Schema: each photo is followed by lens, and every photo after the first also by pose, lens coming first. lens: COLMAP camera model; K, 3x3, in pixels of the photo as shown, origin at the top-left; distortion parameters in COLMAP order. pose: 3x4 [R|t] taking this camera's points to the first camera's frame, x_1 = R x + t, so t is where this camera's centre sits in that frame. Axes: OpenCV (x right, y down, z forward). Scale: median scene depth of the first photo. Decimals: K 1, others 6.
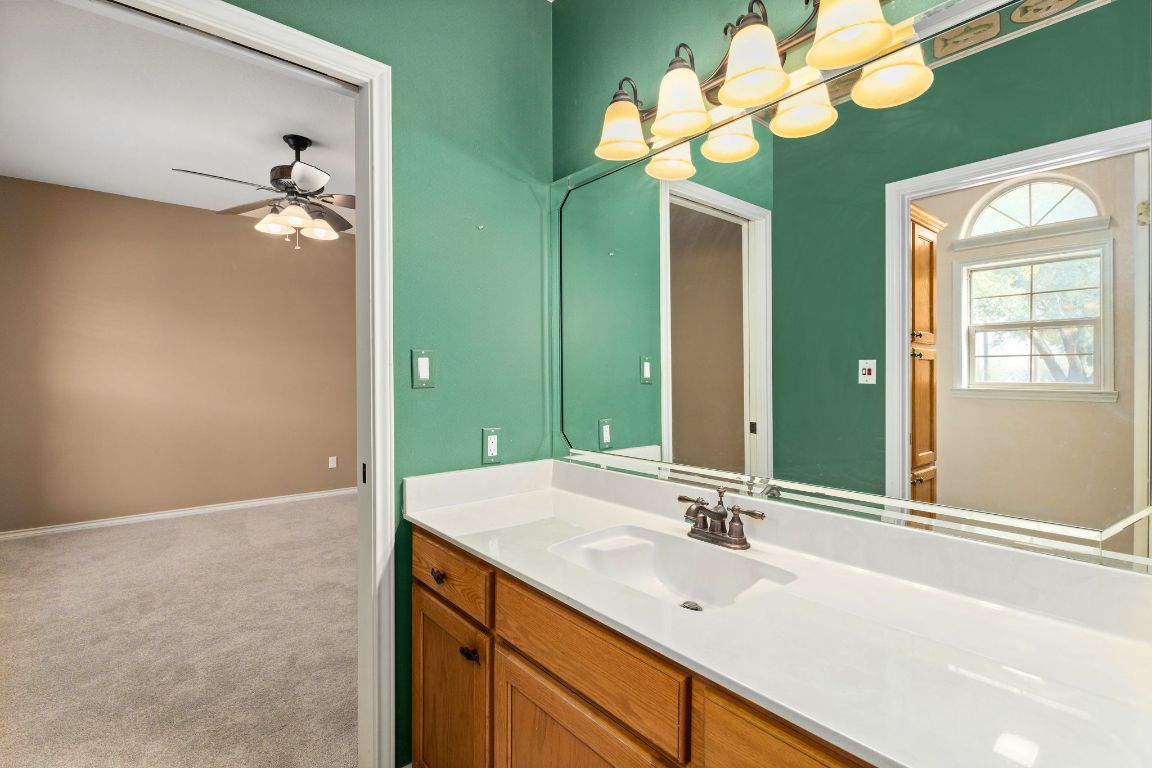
lens RADIAL K [[526.1, 0, 584.3], [0, 526.1, 378.7], [0, 0, 1]] dist [-0.002242, -0.004748]
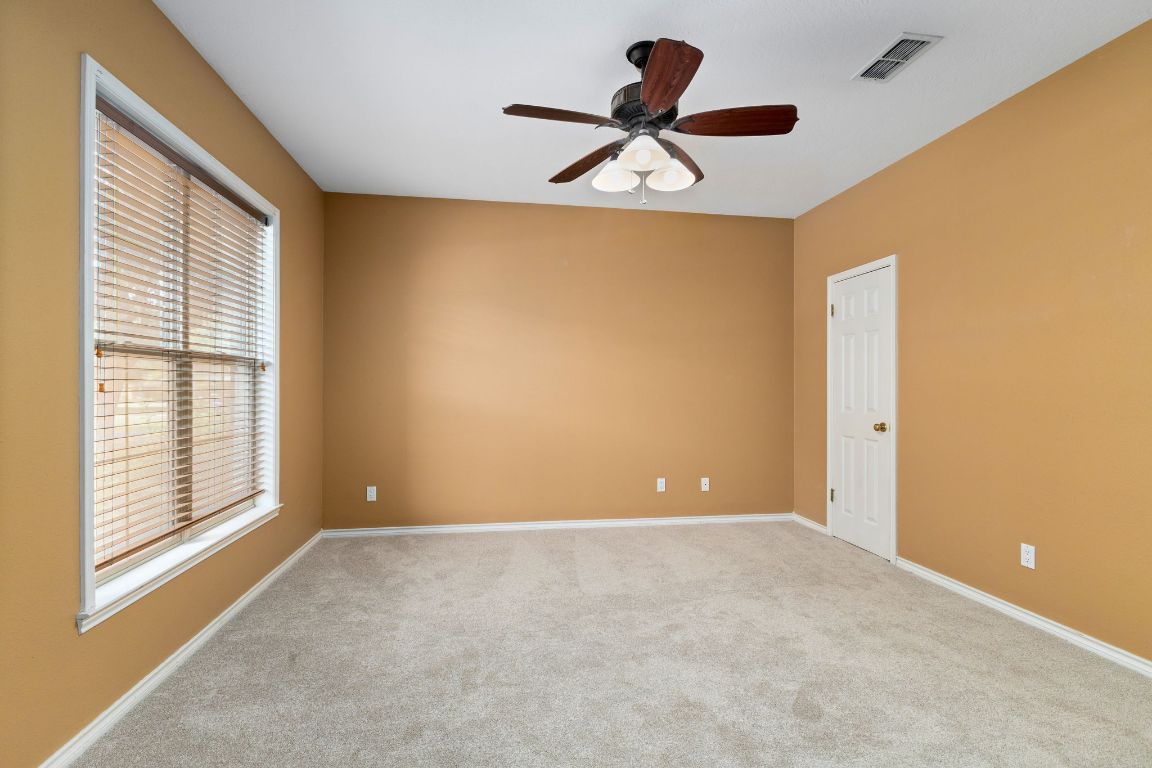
lens RADIAL K [[526.1, 0, 584.3], [0, 526.1, 378.7], [0, 0, 1]] dist [-0.002242, -0.004748]
pose [[0.856884, -0.001656, -0.515506, -0.253491], [-0.007153, 0.999860, -0.015102, 0.003738], [0.515459, 0.016629, 0.856753, 0.360457]]
